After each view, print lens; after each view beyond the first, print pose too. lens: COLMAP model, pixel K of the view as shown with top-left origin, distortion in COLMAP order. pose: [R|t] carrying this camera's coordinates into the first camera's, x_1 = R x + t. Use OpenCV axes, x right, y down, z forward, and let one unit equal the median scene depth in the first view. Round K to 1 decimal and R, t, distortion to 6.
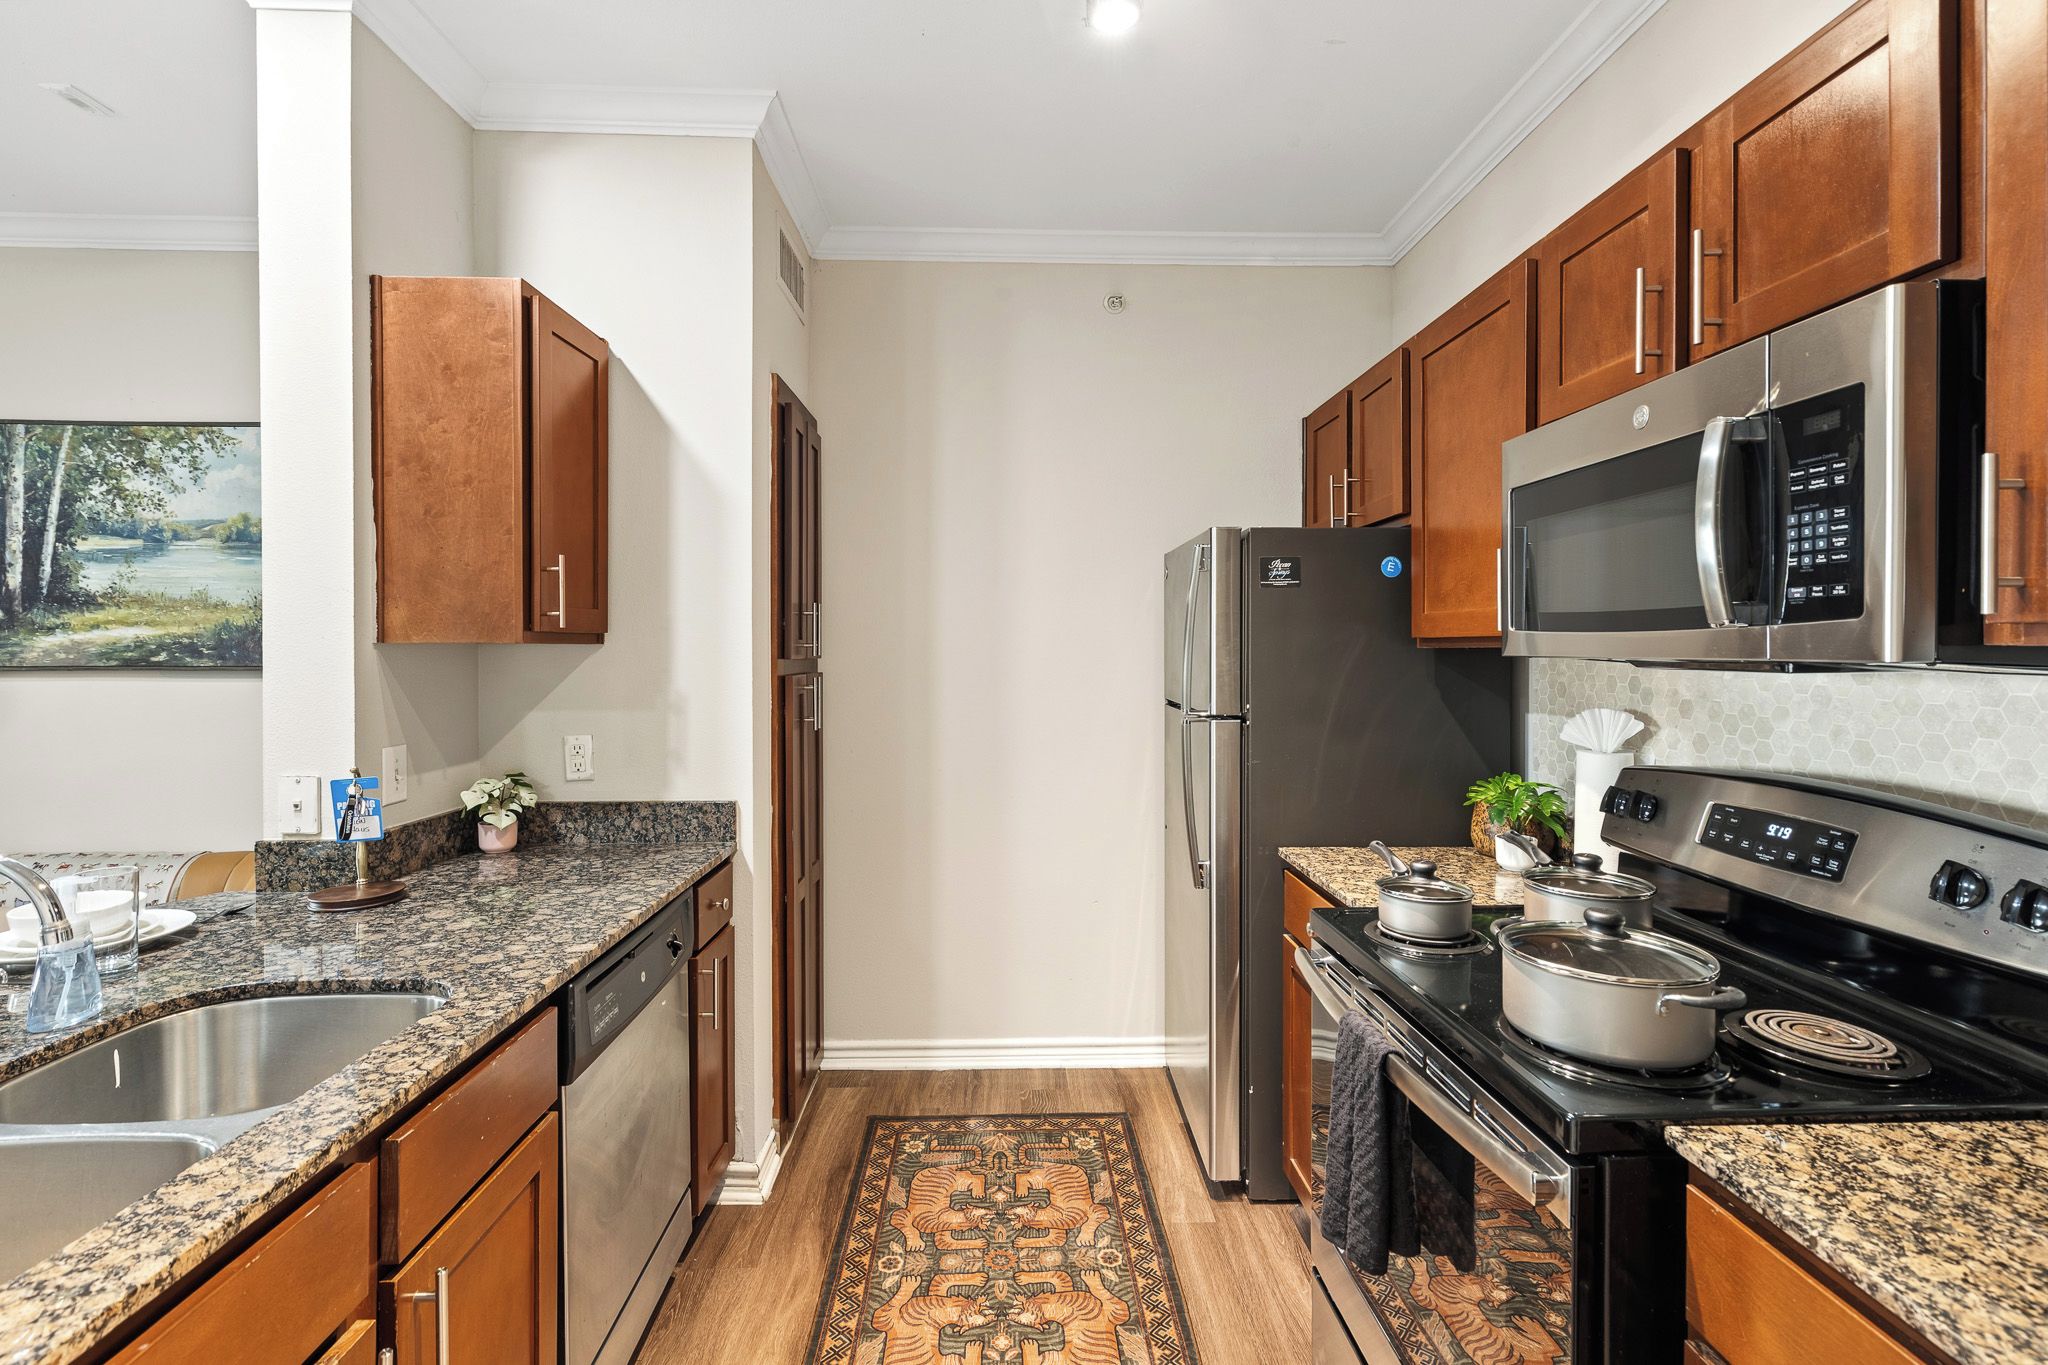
lens RADIAL K [[931.4, 0, 1023.1], [0, 931.4, 668.5], [0, 0, 1]] dist [0.000066, -0.000077]
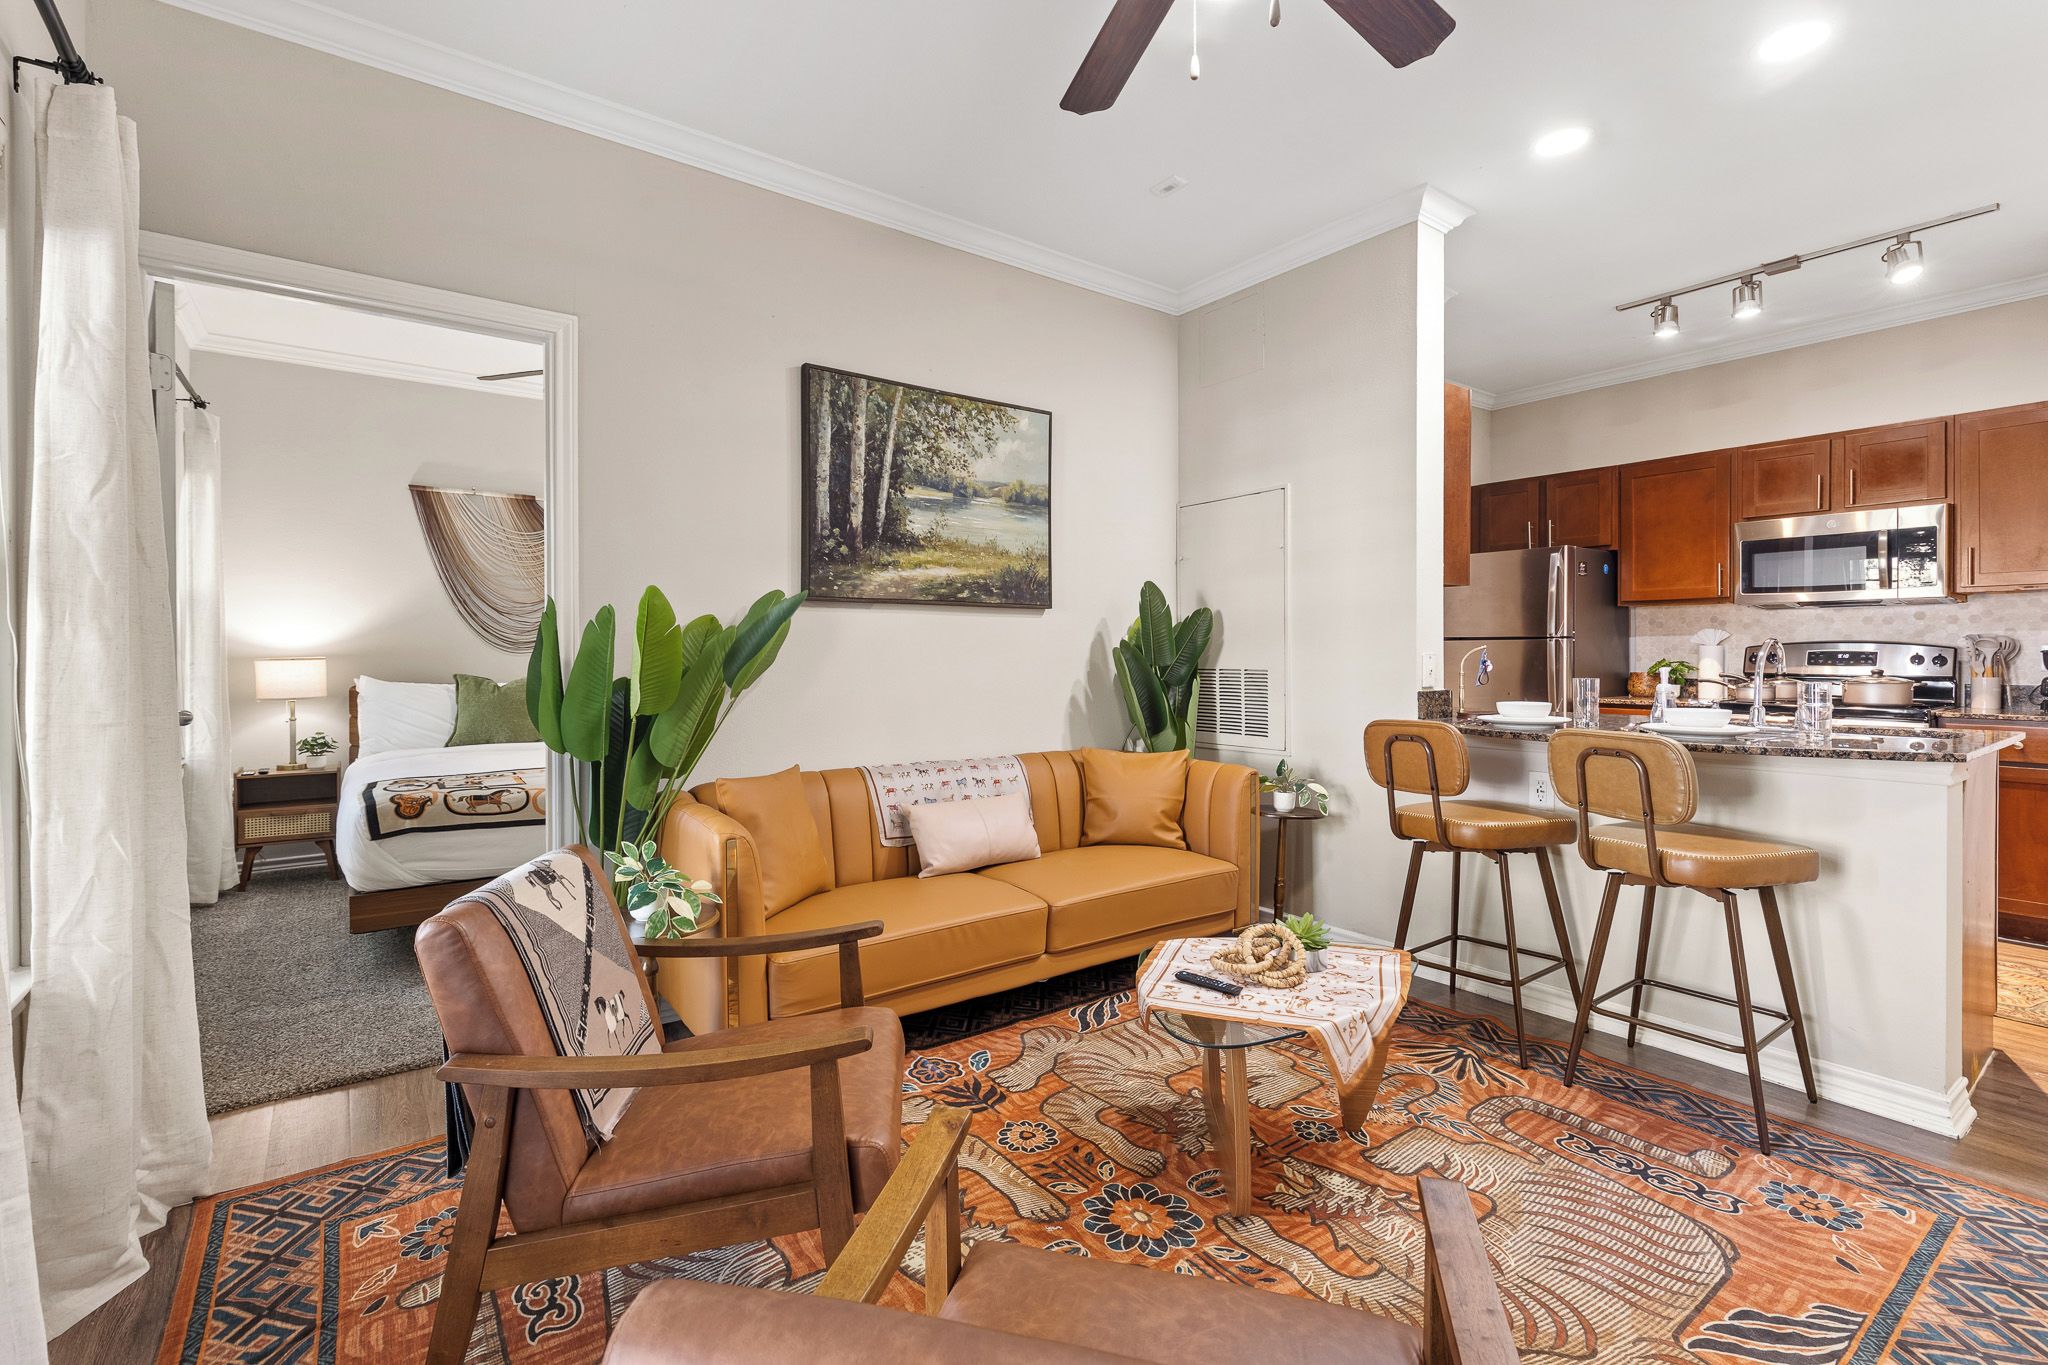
lens RADIAL K [[931.4, 0, 1025.3], [0, 931.4, 669.9], [0, 0, 1]] dist [0.000066, -0.000077]
pose [[0.821501, -0.010825, 0.570104, -1.543617], [0.010716, 0.999936, 0.003546, 0.080941], [-0.570106, 0.003197, 0.821565, -0.016369]]
